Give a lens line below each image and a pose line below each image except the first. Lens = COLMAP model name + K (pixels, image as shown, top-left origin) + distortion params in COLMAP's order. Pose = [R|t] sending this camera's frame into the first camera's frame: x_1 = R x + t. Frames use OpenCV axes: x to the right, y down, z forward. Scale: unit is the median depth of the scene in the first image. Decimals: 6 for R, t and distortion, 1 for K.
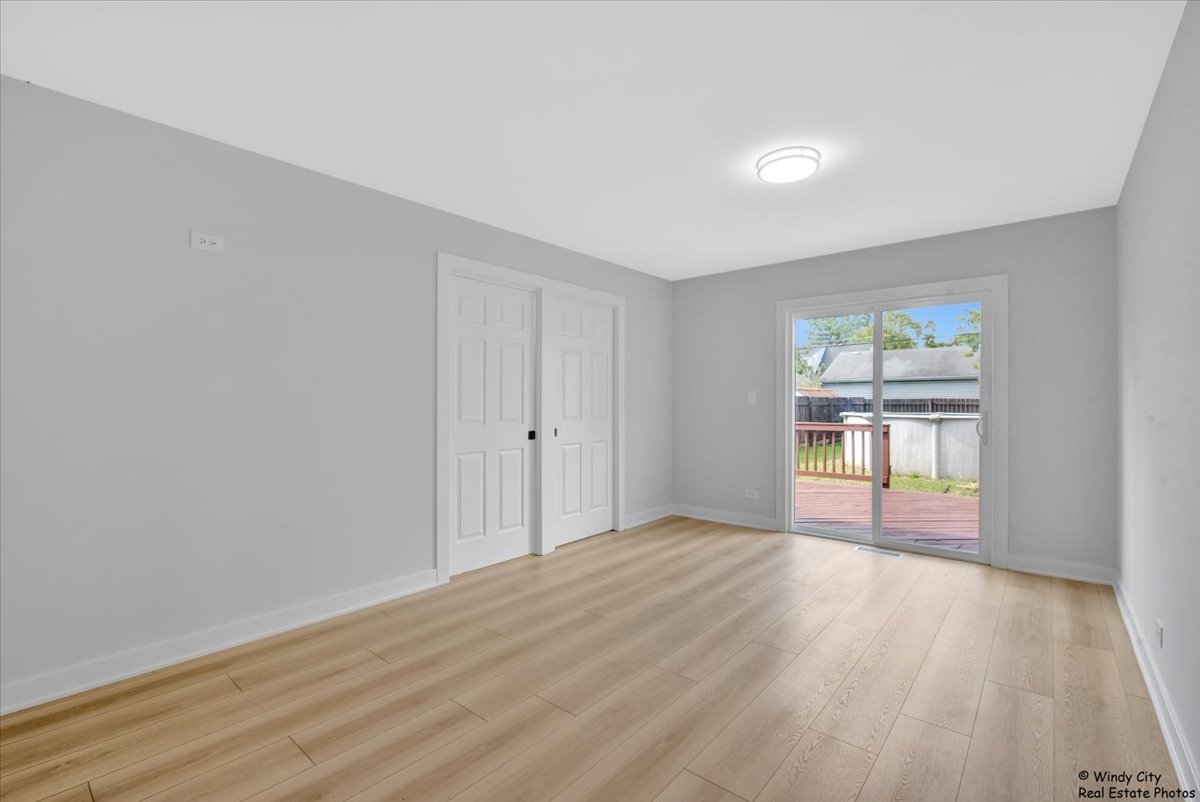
lens RADIAL K [[533.2, 0, 609.1], [0, 533.2, 403.9], [0, 0, 1]] dist [-0.004129, -0.000305]
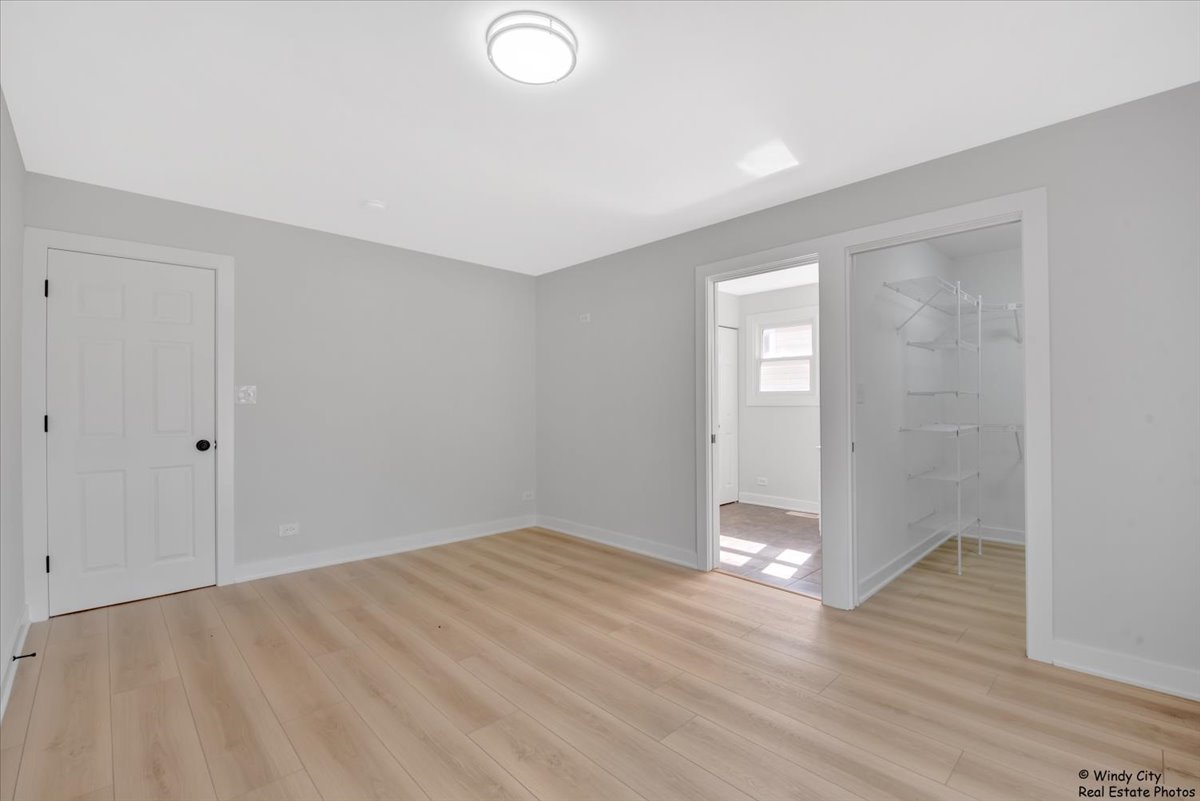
lens RADIAL K [[533.2, 0, 609.1], [0, 533.2, 403.4], [0, 0, 1]] dist [-0.004129, -0.000305]
pose [[-0.117508, 0.005010, -0.993059, 1.092764], [0.005802, 0.999974, 0.004358, -0.011994], [0.993055, -0.005250, -0.117534, 1.296228]]
